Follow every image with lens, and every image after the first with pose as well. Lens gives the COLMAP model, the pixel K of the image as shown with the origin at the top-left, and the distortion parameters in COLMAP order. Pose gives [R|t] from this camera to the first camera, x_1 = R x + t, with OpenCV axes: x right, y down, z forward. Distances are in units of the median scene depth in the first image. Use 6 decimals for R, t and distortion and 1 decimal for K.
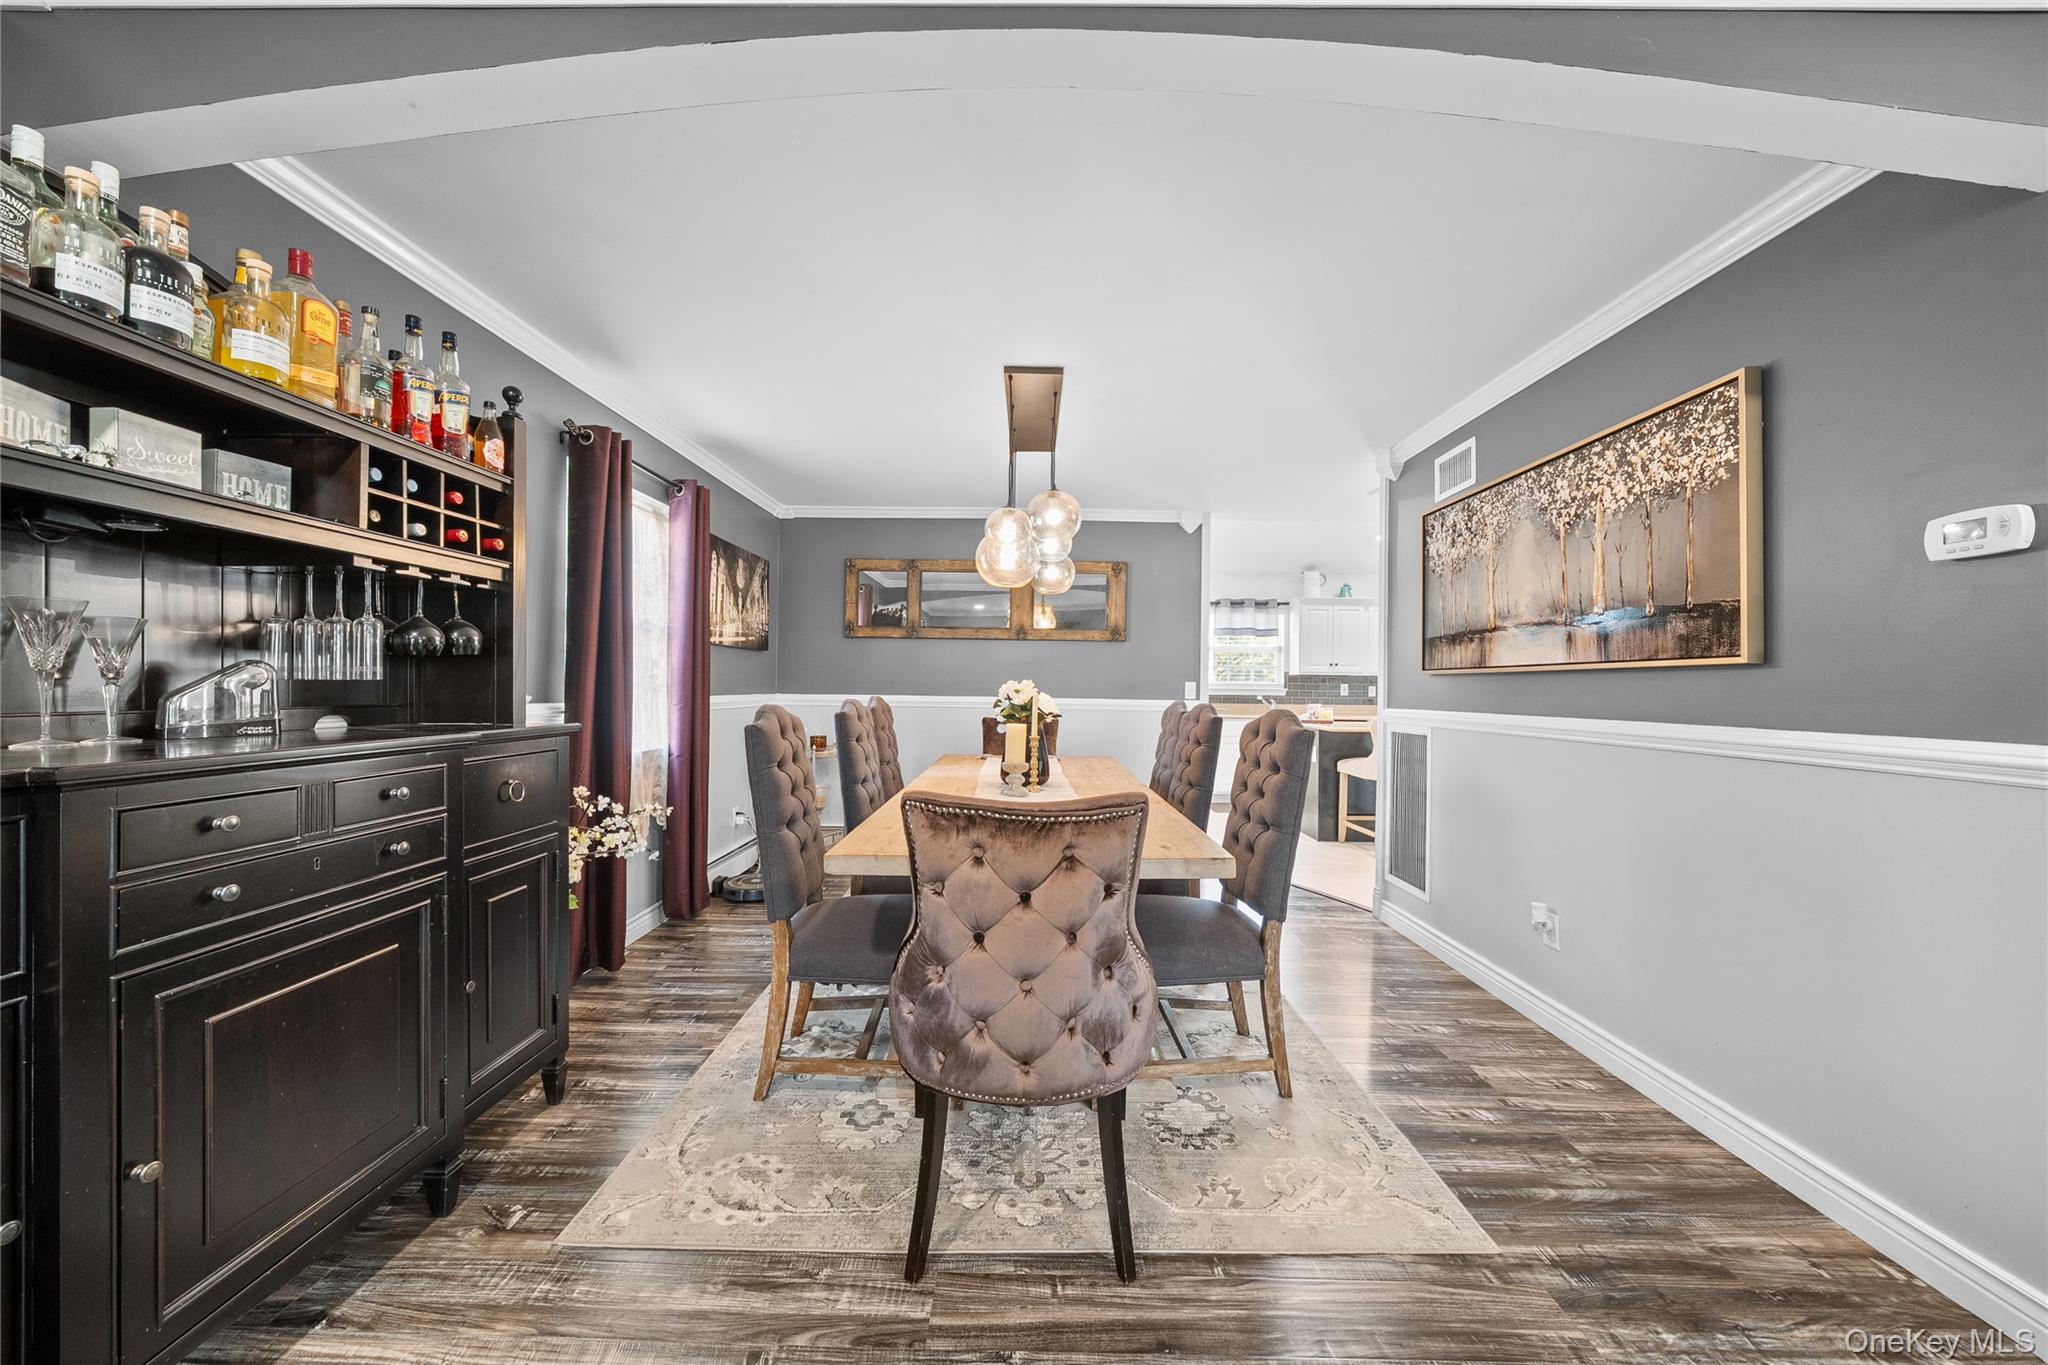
lens RADIAL K [[709.9, 0, 1018.4], [0, 709.9, 684.1], [0, 0, 1]] dist [-0.006109, -0.000565]
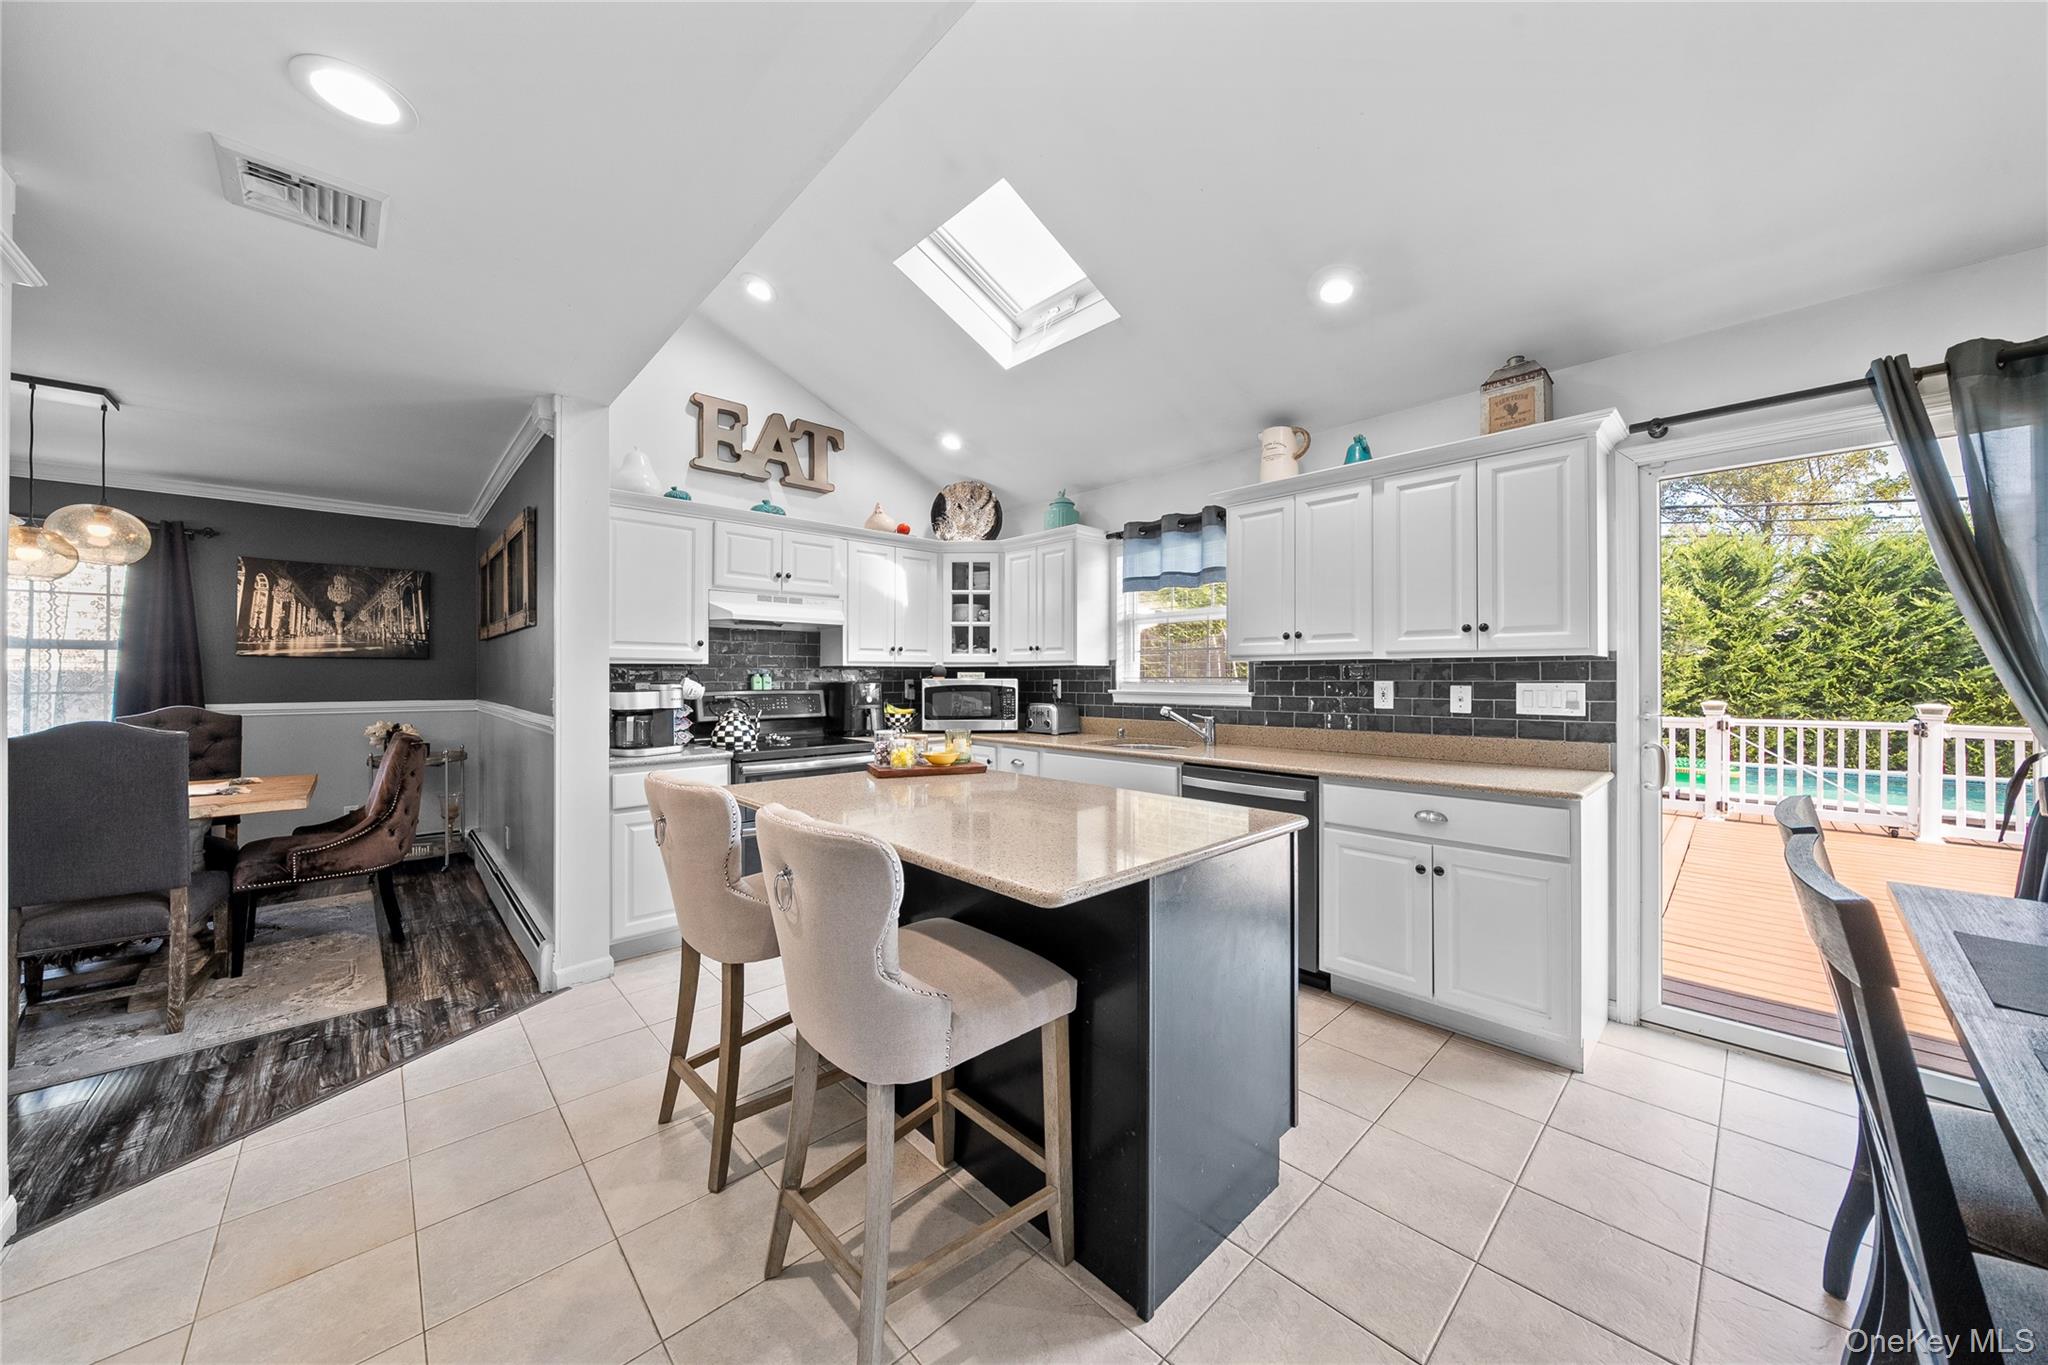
lens RADIAL K [[709.9, 0, 1024.4], [0, 709.9, 673.7], [0, 0, 1]] dist [-0.006109, -0.000565]
pose [[0.675642, -0.018357, -0.737001, 2.167962], [0.011902, 0.999831, -0.013992, -0.002677], [0.737134, 0.000682, 0.675746, 2.085540]]
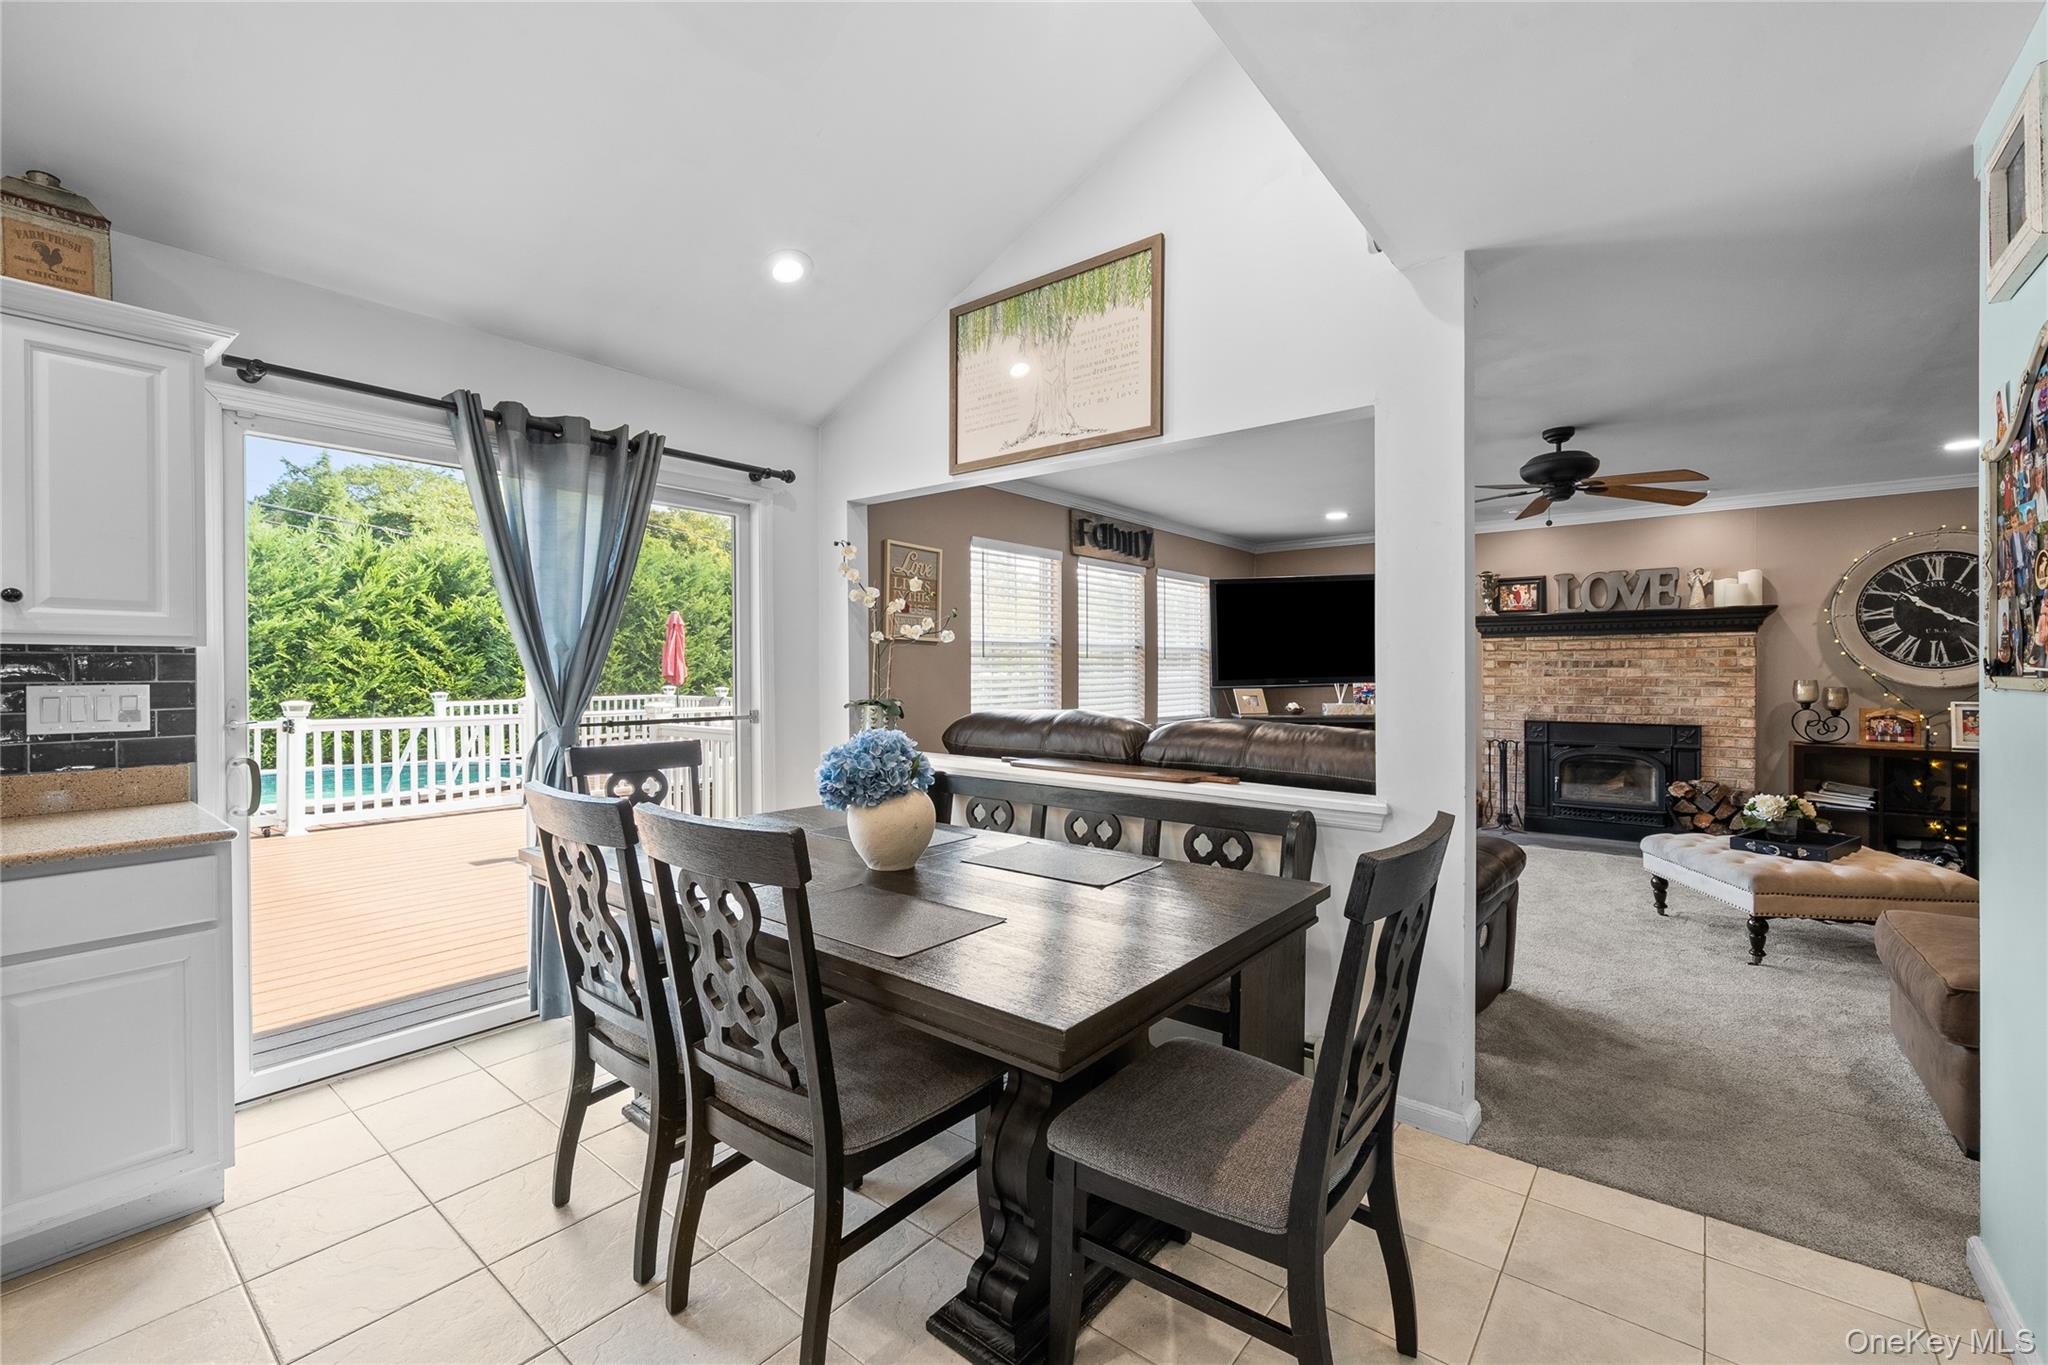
lens RADIAL K [[853.1, 0, 1015.9], [0, 853.1, 674.6], [0, 0, 1]] dist [0.001550, -0.000649]
pose [[0.630065, -0.019573, 0.776296, 1.796704], [0.010736, 0.999806, 0.016495, -0.009632], [-0.776468, -0.002059, 0.630153, 2.113532]]
